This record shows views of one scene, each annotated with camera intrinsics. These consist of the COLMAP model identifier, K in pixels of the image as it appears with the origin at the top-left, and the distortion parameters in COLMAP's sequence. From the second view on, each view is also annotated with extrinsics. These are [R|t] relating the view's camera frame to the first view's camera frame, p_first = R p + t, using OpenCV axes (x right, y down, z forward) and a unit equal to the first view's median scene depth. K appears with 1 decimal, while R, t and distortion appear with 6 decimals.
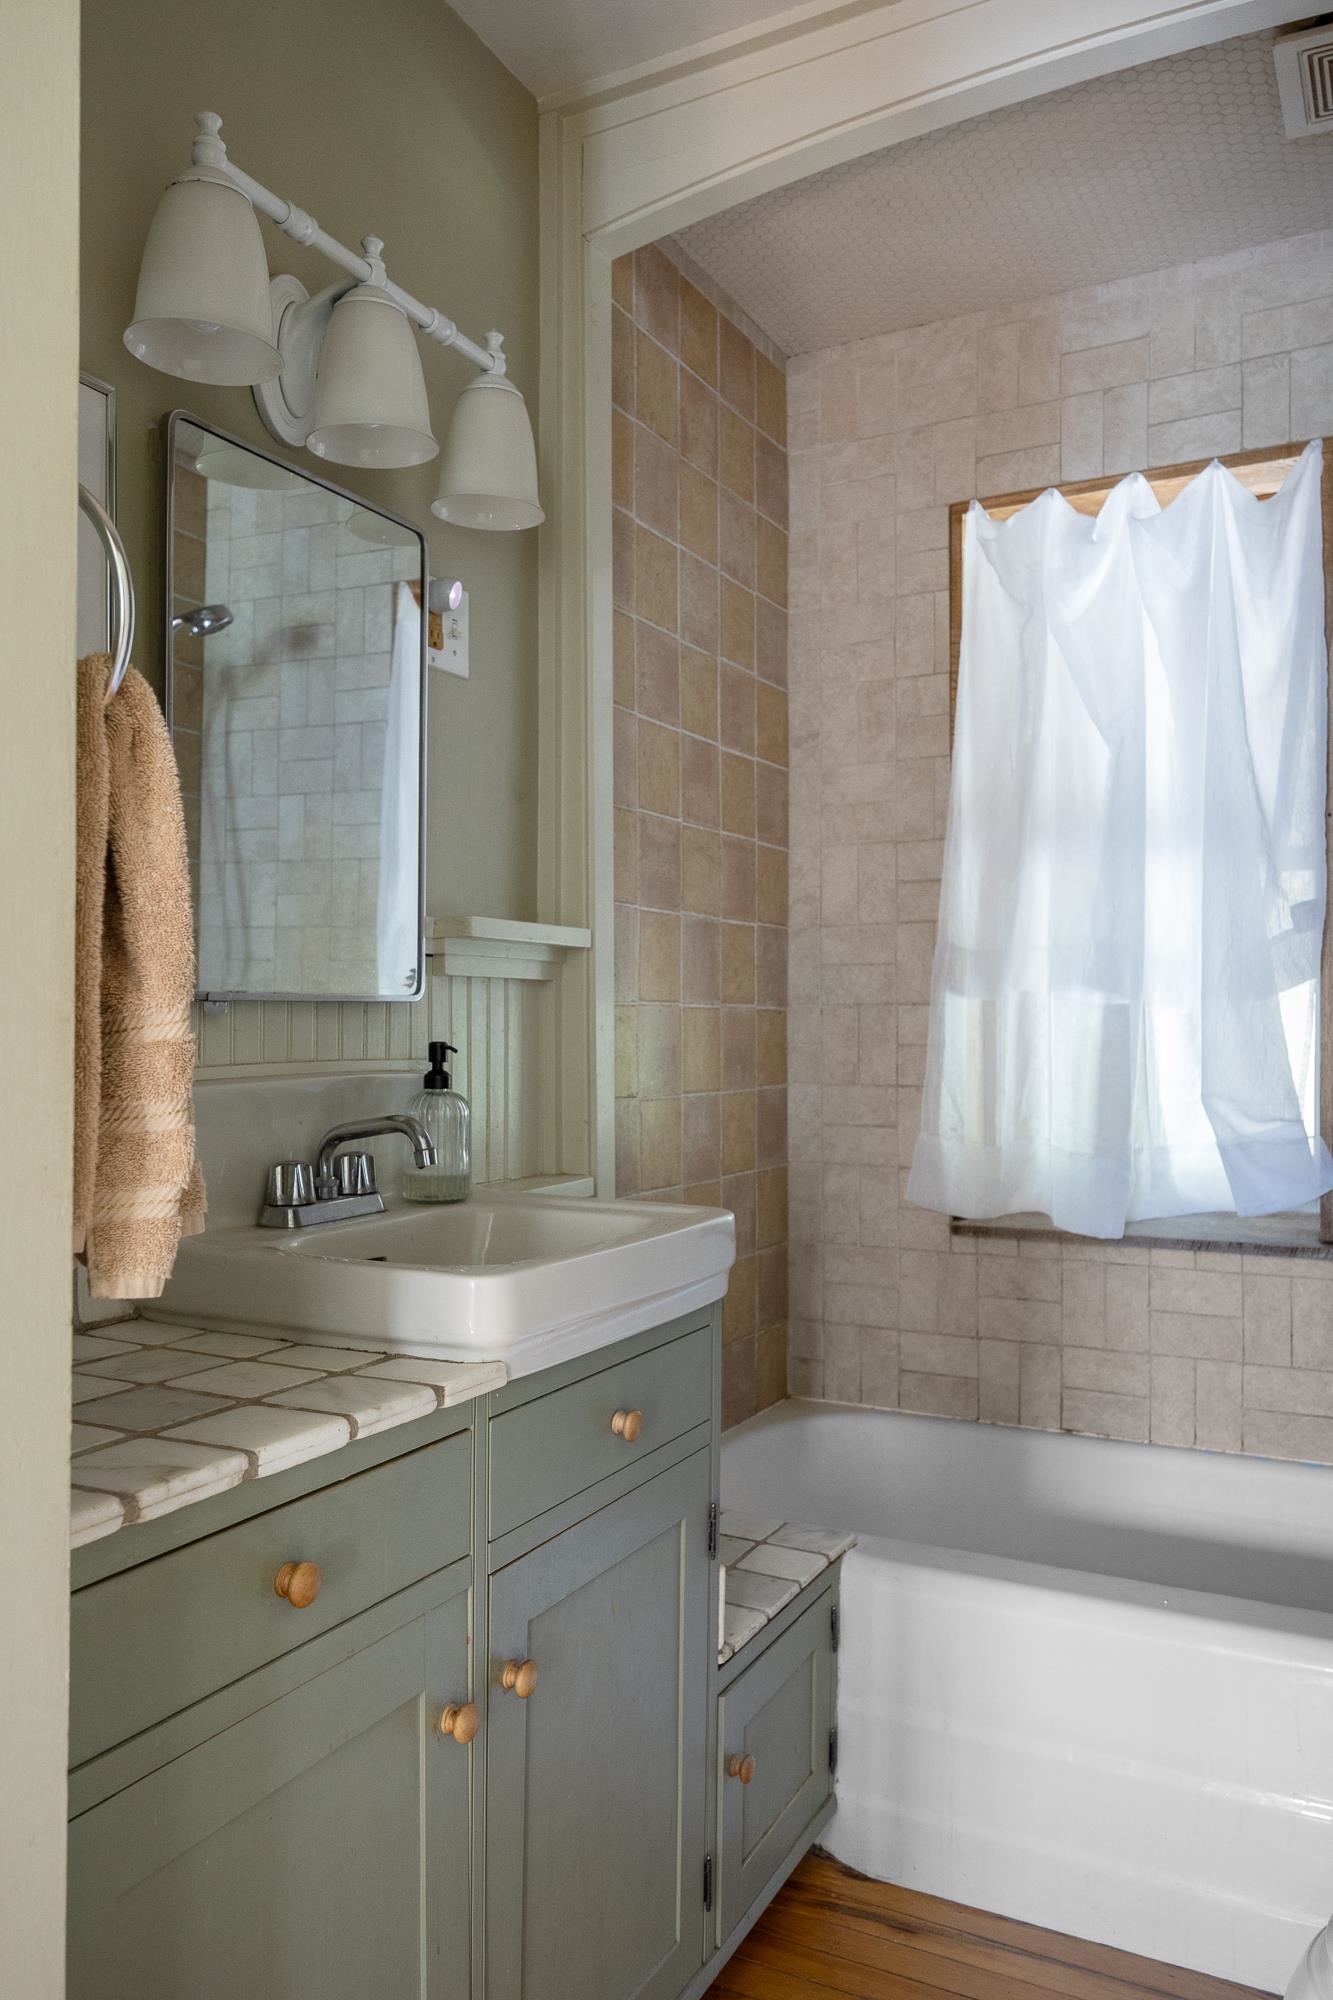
lens RADIAL K [[1458.5, 0, 665.9], [0, 1458.5, 1038.0], [0, 0, 1]] dist [0.000276, -0.003423]
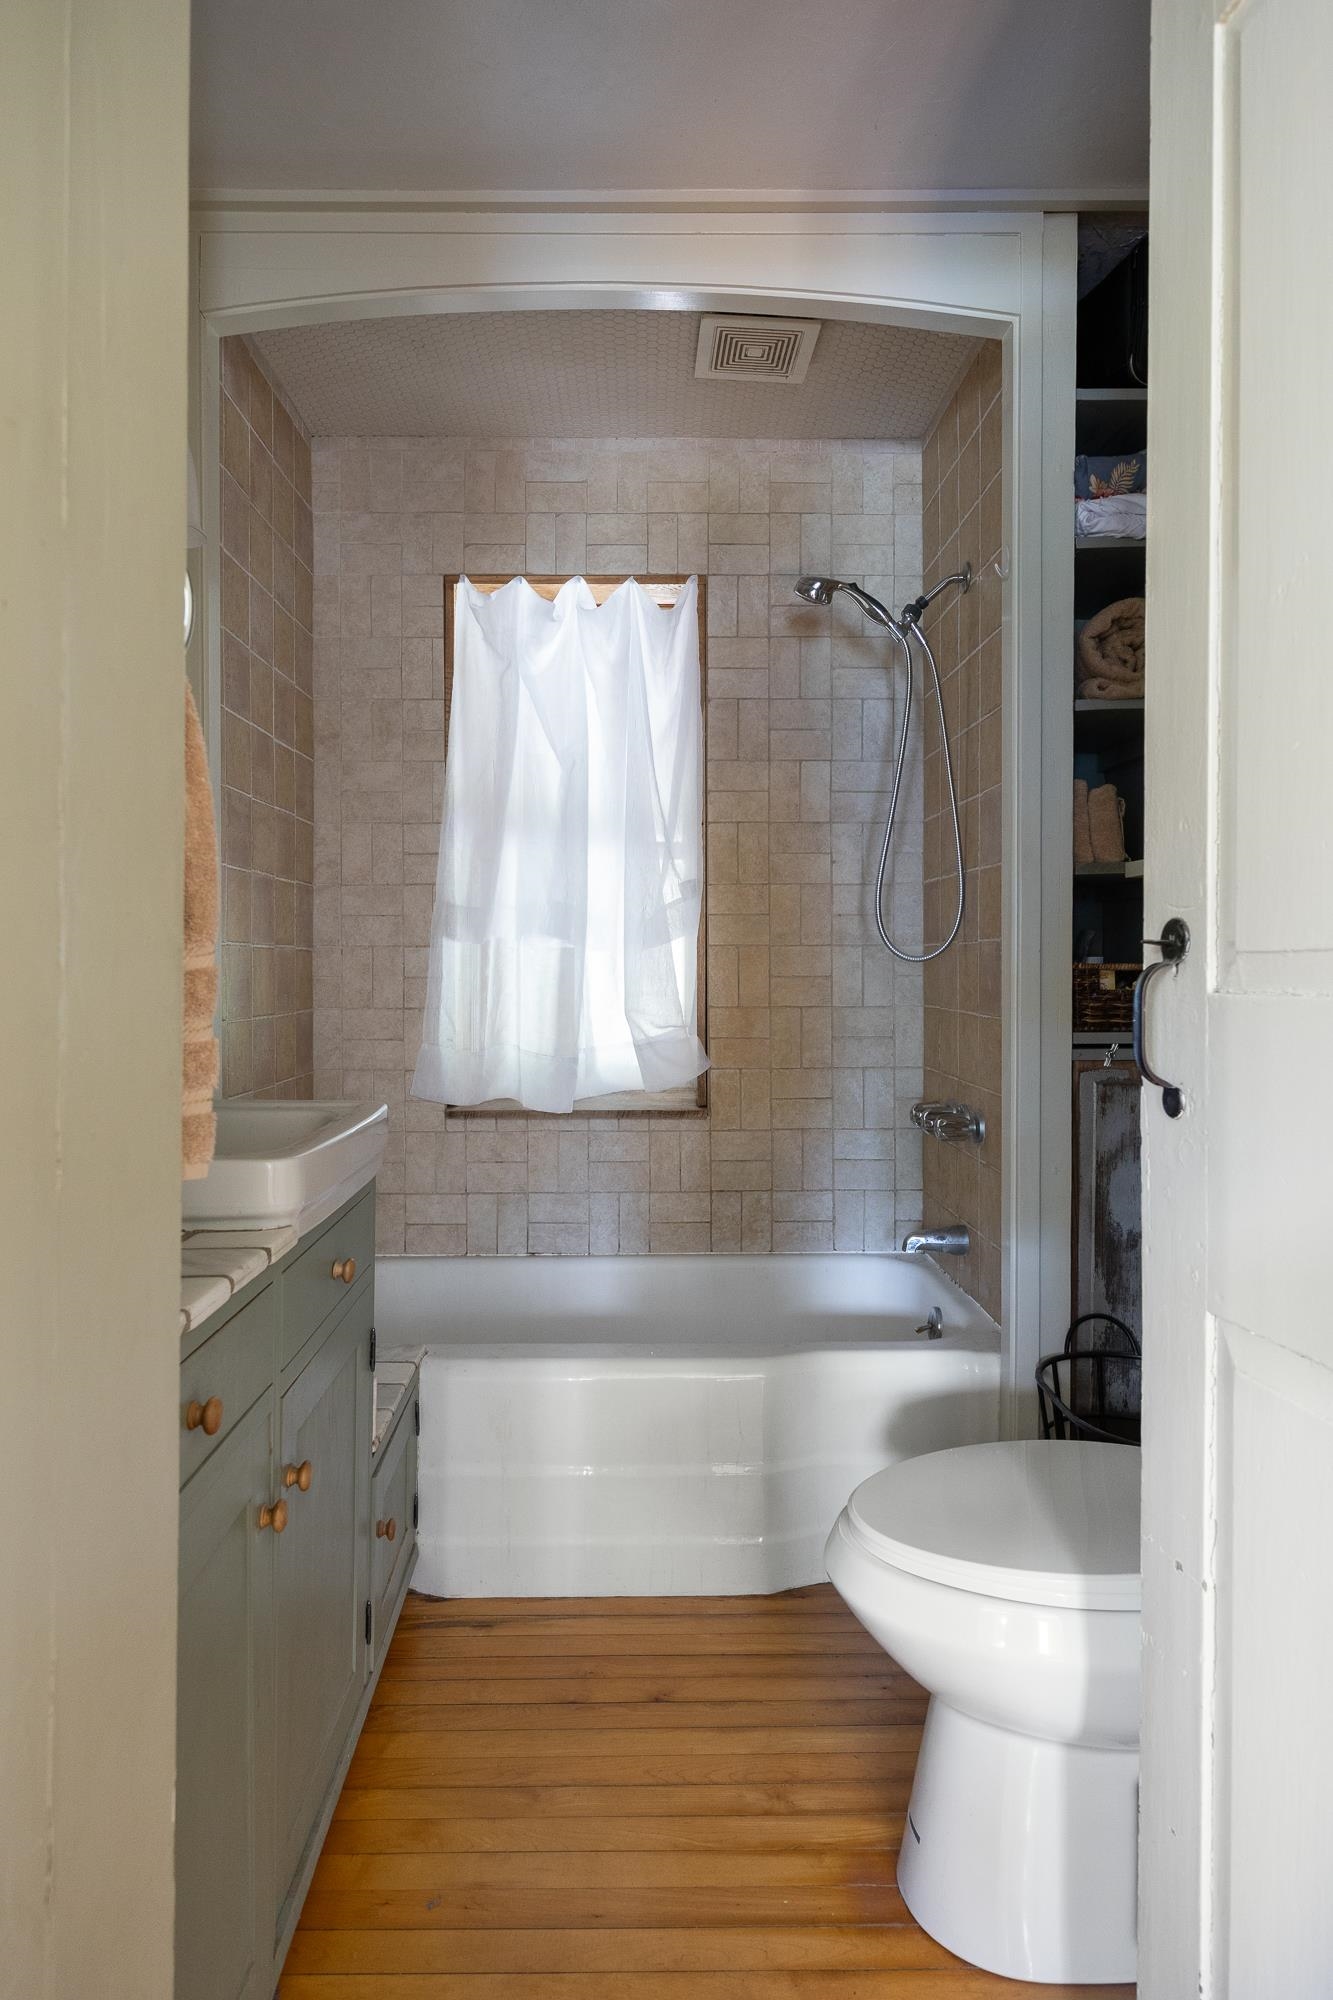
lens RADIAL K [[1128.7, 0, 659.8], [0, 1128.7, 966.0], [0, 0, 1]] dist [-0.000616, -0.000480]
pose [[0.876856, 0.000737, 0.480752, -0.136059], [0.002668, 0.999976, -0.006398, 0.001843], [-0.480745, 0.006893, 0.876833, -0.004925]]
